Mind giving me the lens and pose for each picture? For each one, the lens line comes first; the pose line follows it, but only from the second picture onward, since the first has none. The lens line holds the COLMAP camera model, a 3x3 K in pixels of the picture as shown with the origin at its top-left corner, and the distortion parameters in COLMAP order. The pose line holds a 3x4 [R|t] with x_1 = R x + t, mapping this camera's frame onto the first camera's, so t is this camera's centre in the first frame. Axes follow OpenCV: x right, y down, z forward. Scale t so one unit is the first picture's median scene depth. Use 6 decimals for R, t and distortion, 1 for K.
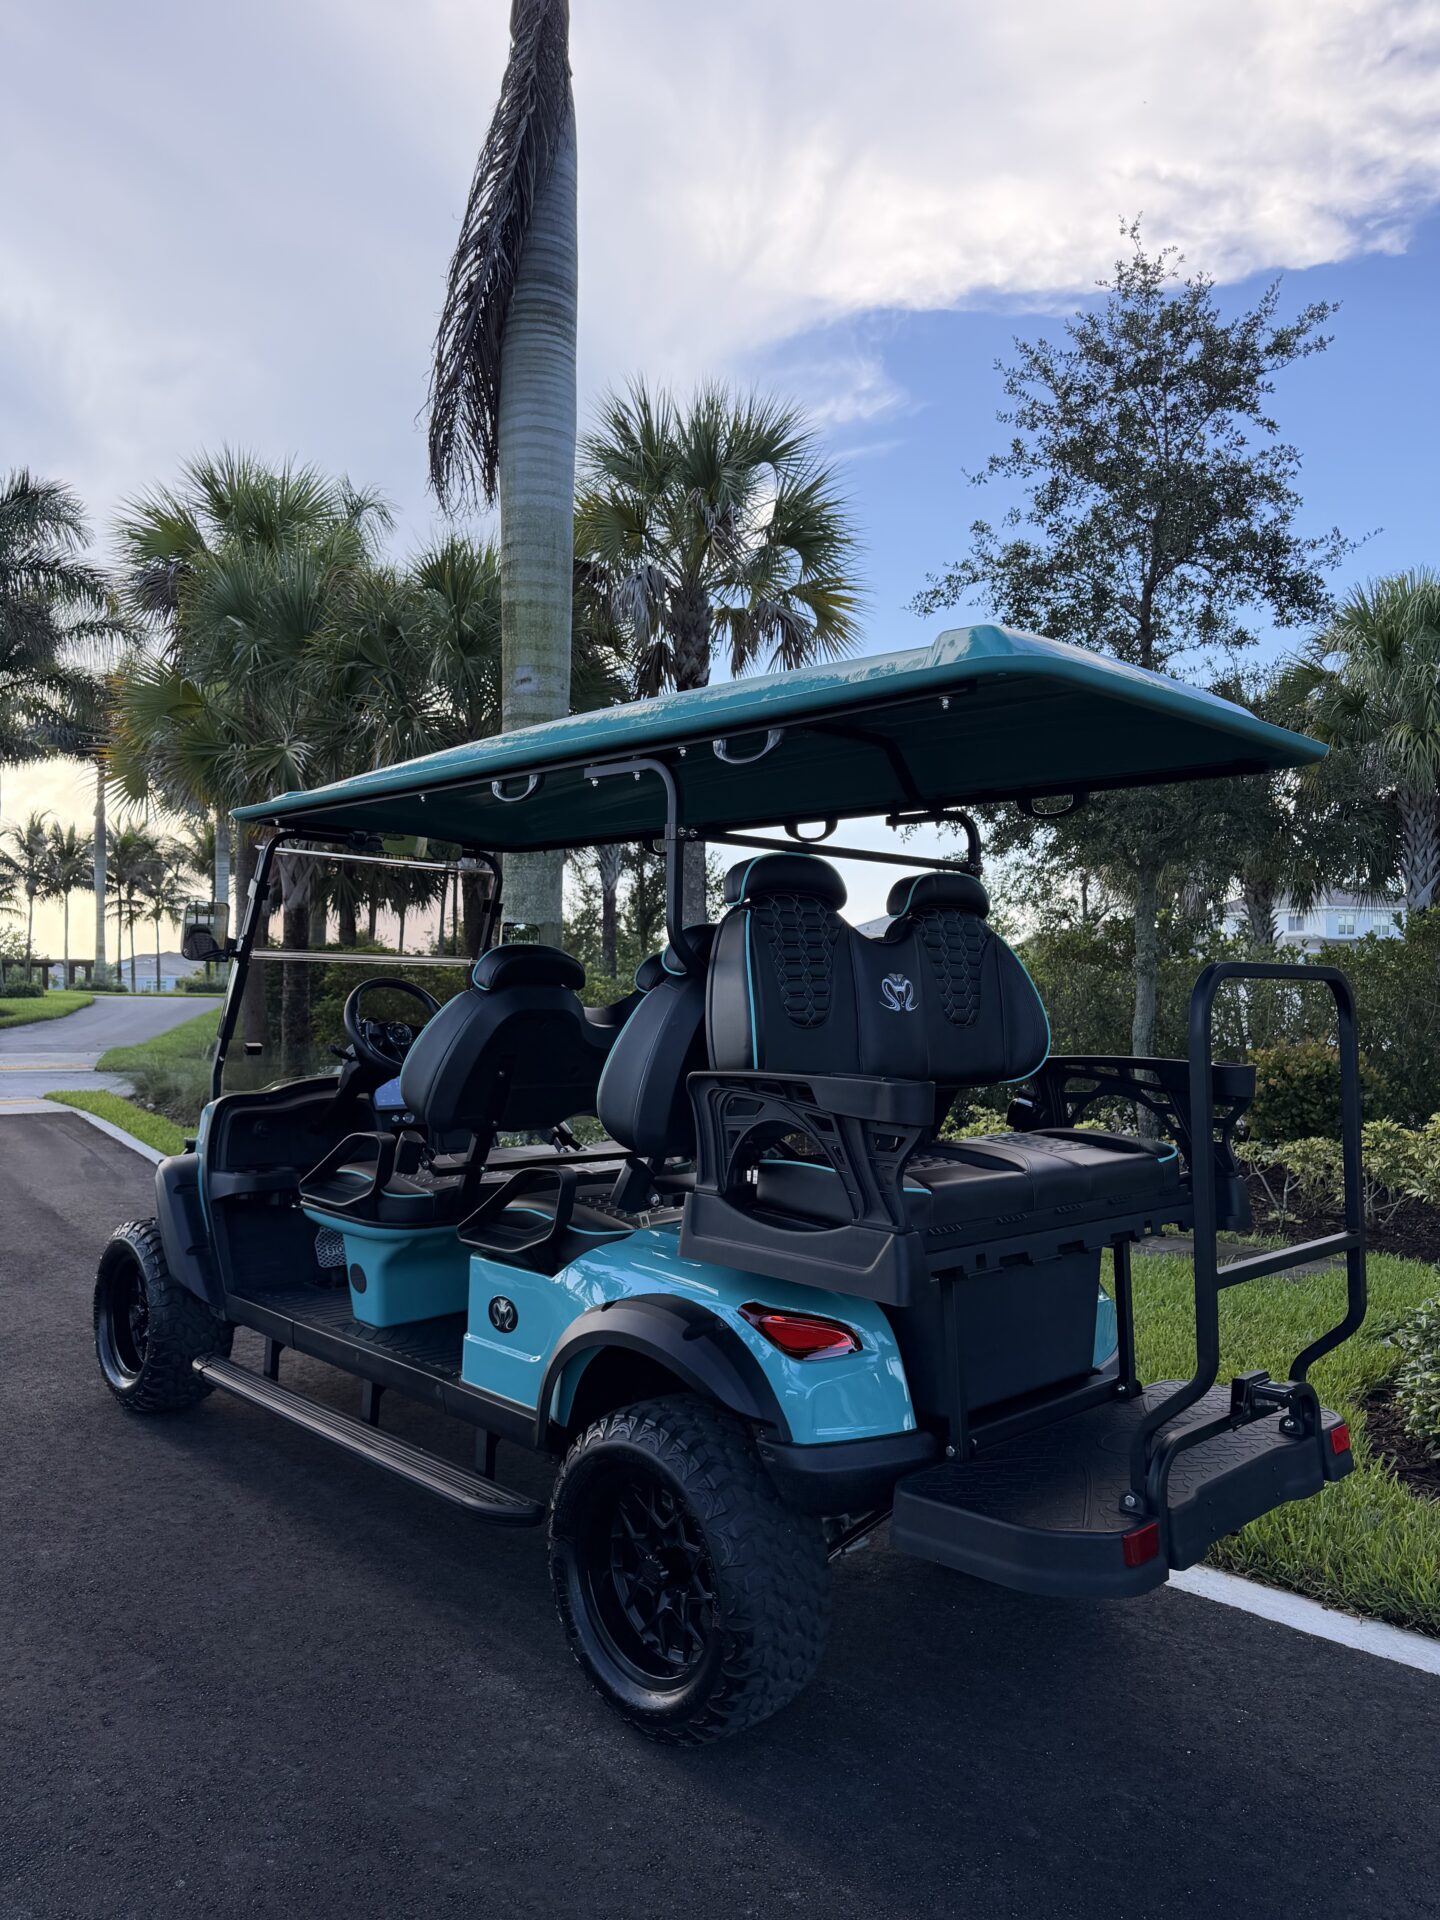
lens RADIAL K [[1363.4, 0, 718.5], [0, 1363.4, 967.4], [0, 0, 1]] dist [0.015355, -0.018568]
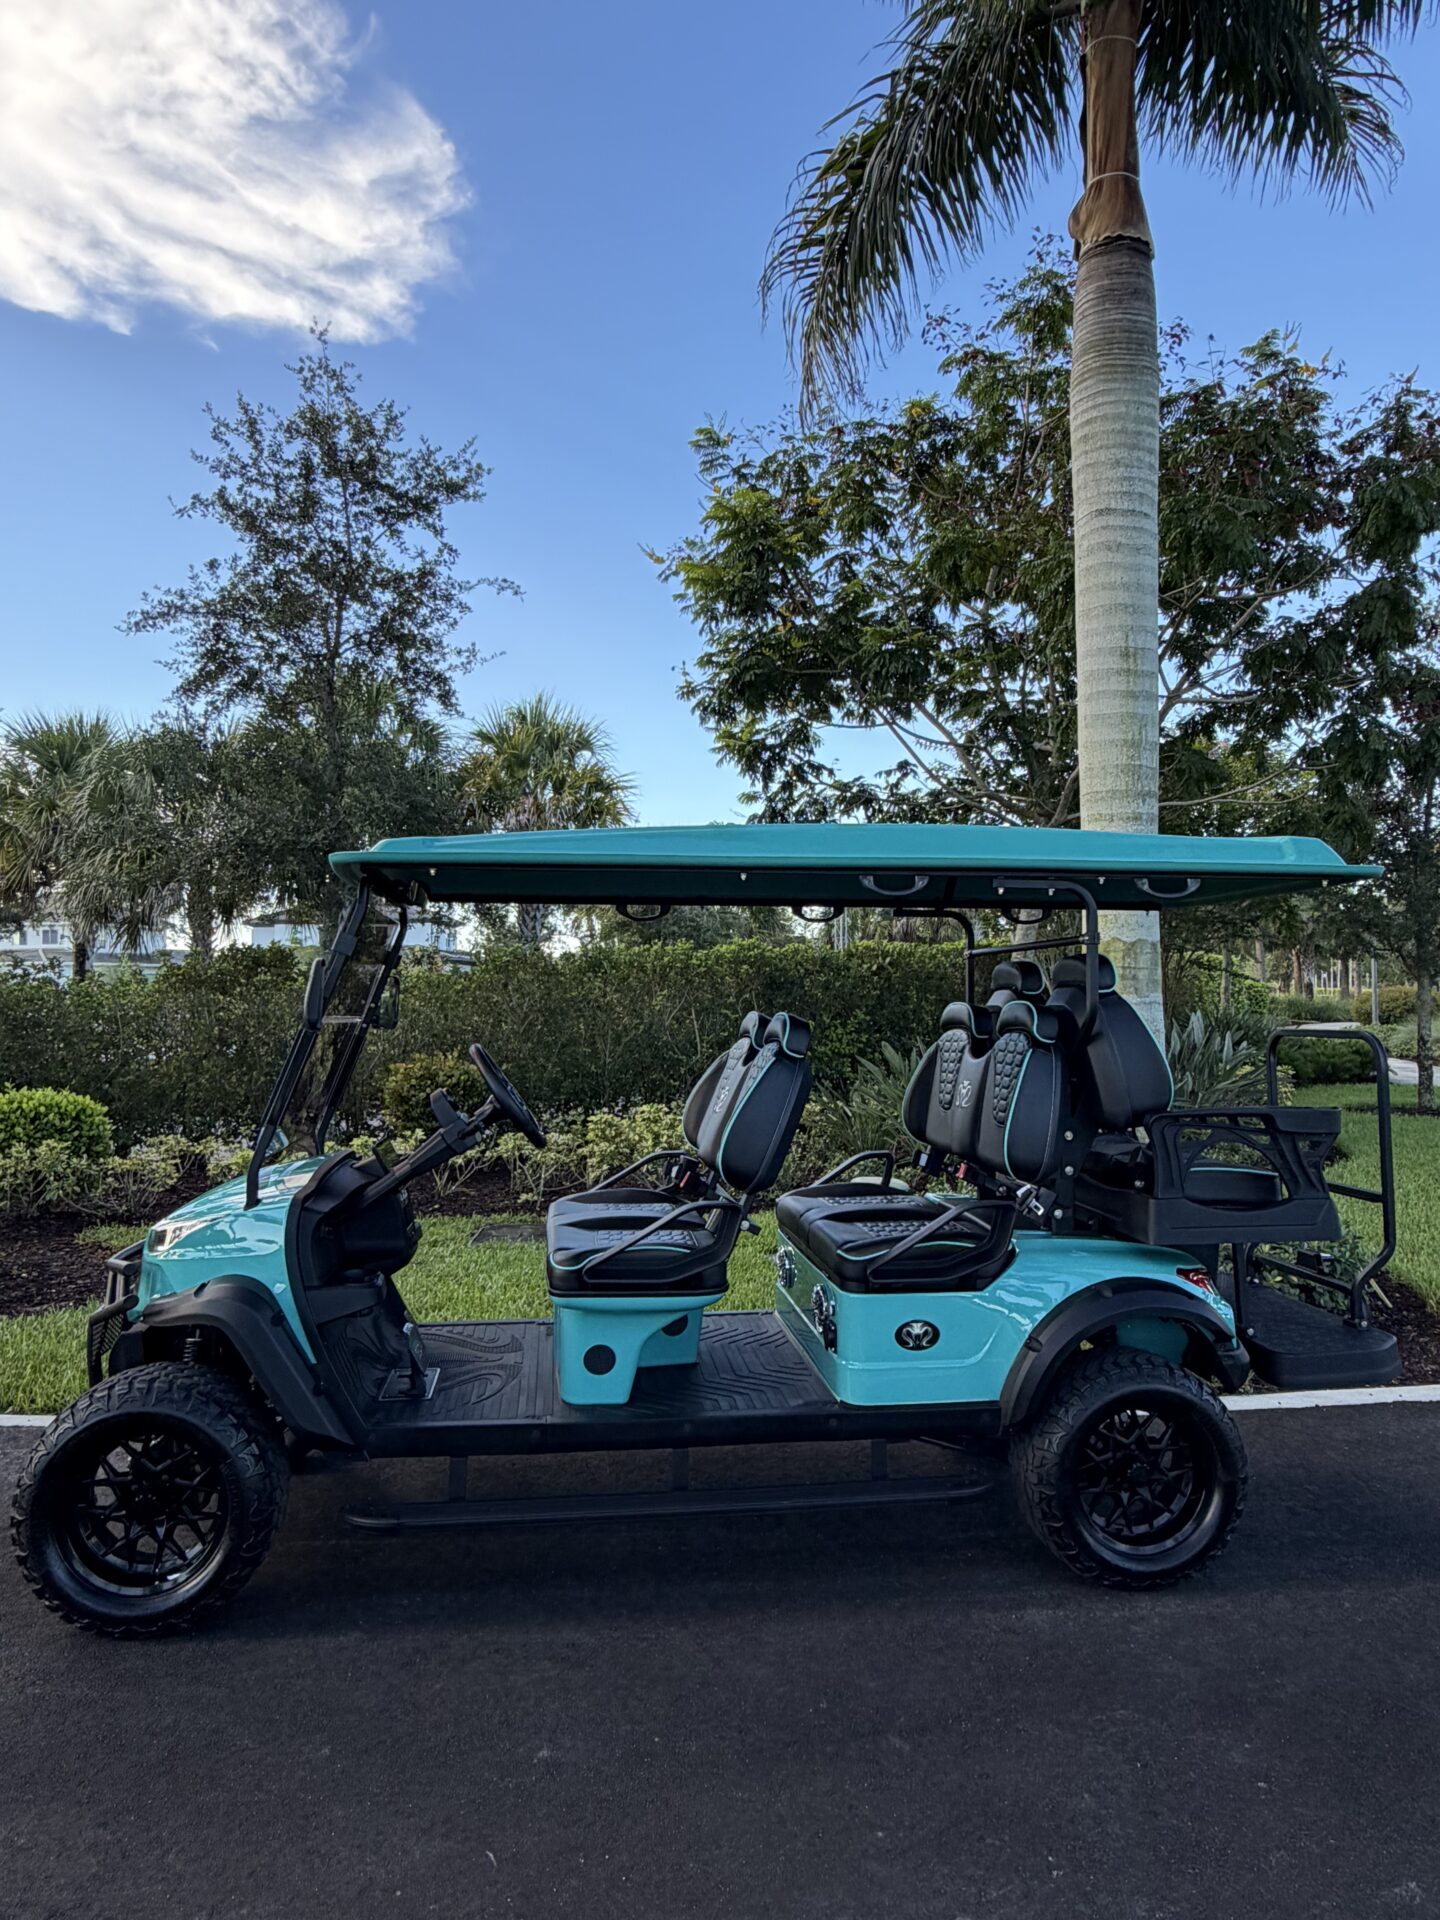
lens RADIAL K [[1243.7, 0, 720.1], [0, 1243.7, 992.5], [0, 0, 1]] dist [-0.002086, -0.001356]
pose [[0.594778, -0.001006, 0.803889, -0.374650], [-0.007932, 0.999943, 0.007120, -0.015556], [-0.803851, -0.010611, 0.594736, 0.169002]]
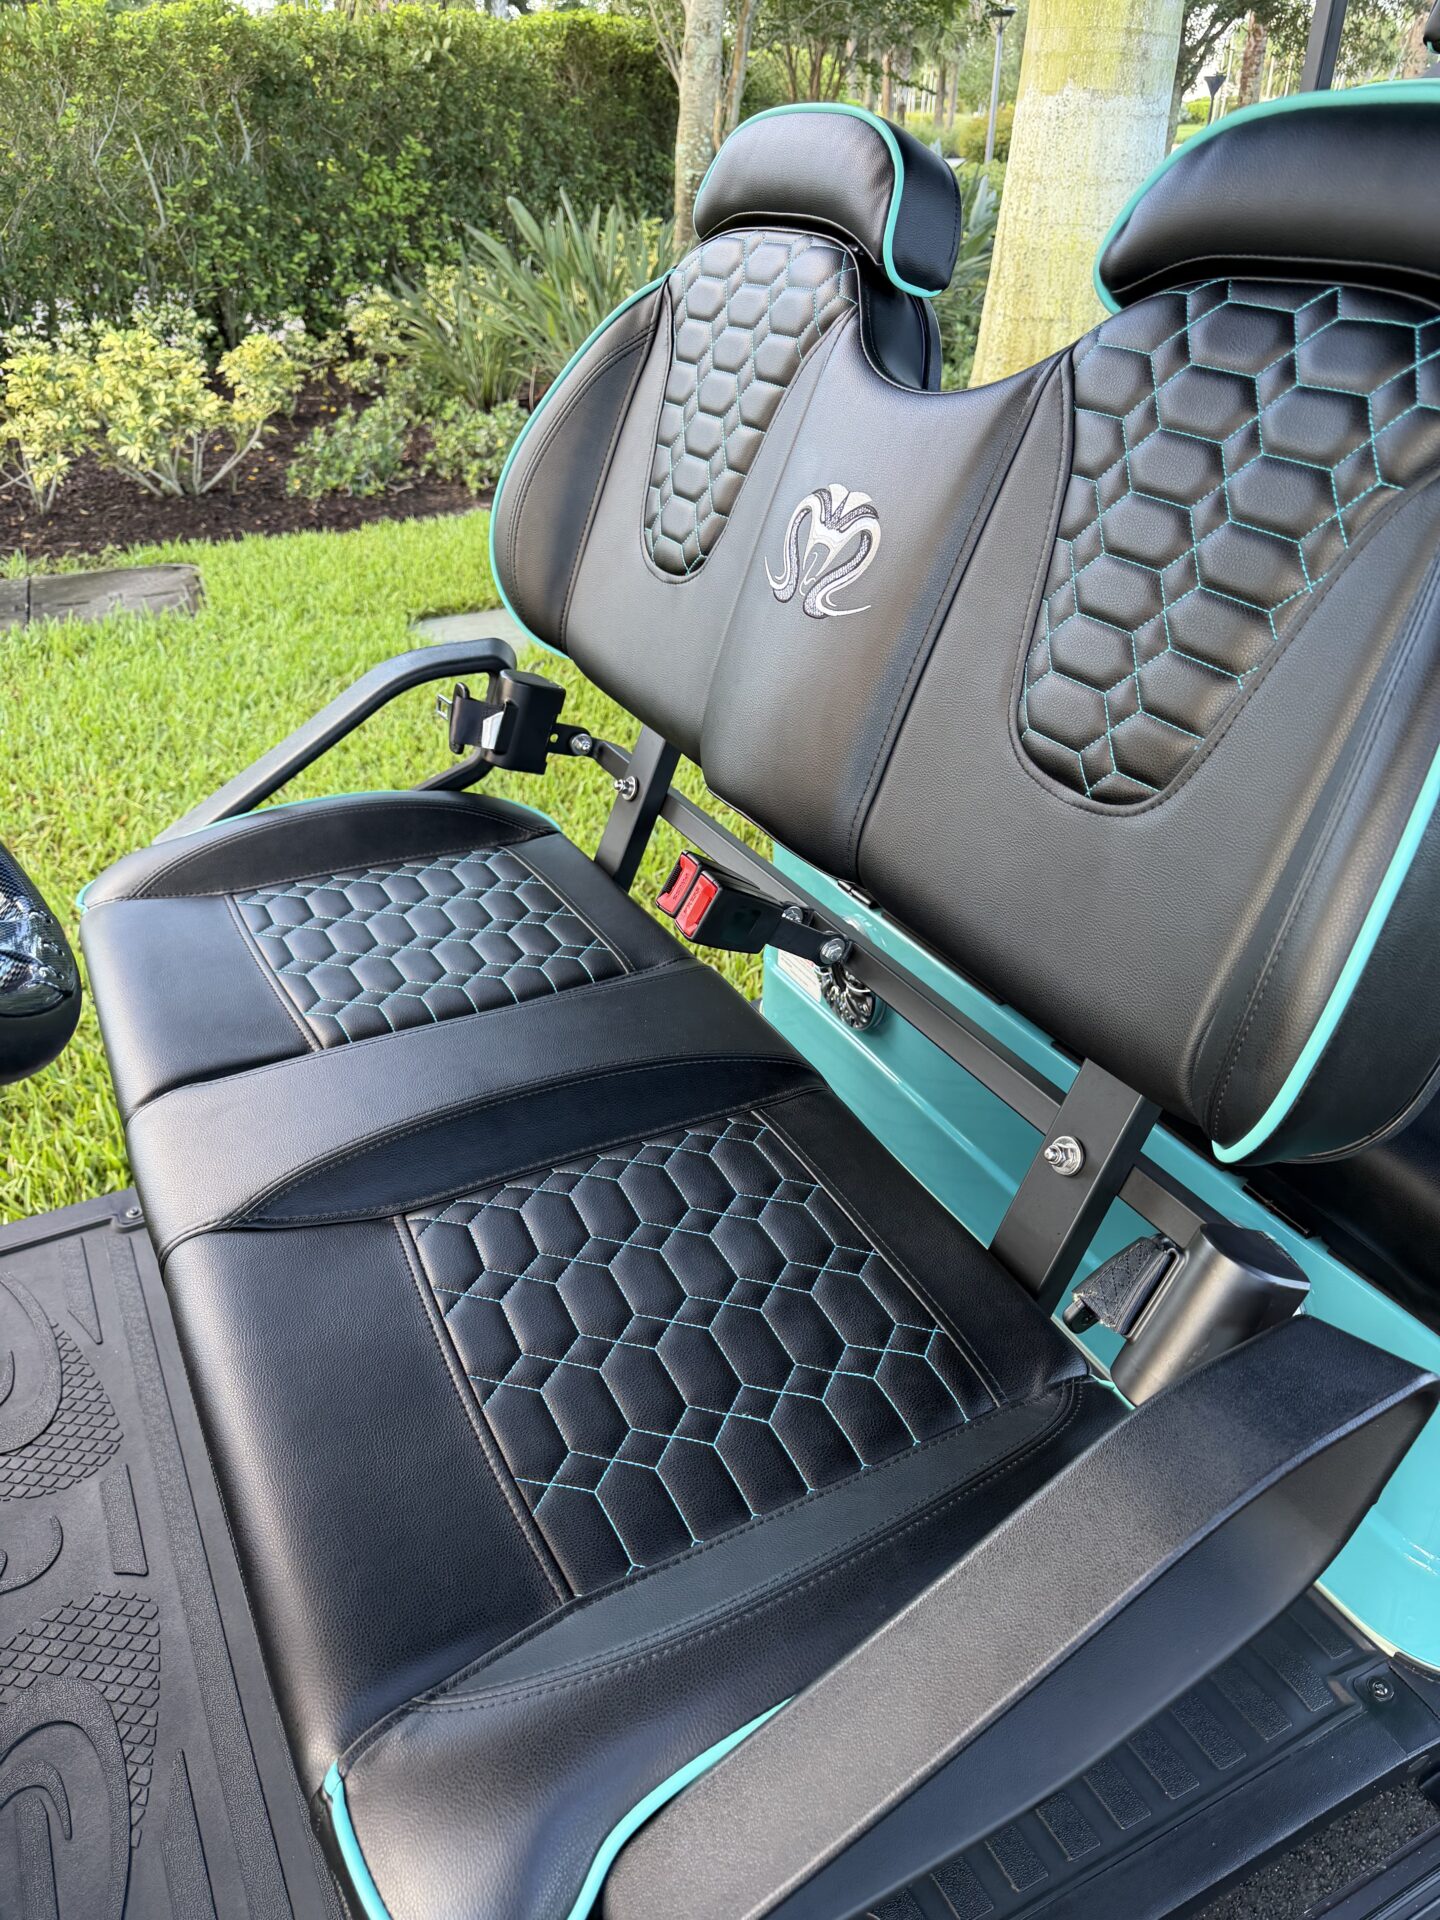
lens RADIAL K [[1385.2, 0, 712.9], [0, 1385.2, 961.1], [0, 0, 1]] dist [-0.003083, -0.000462]
pose [[0.280451, -0.498801, 0.820088, -0.145548], [-0.018108, 0.851474, 0.524084, -0.005064], [-0.959698, -0.161830, 0.229764, 0.395329]]
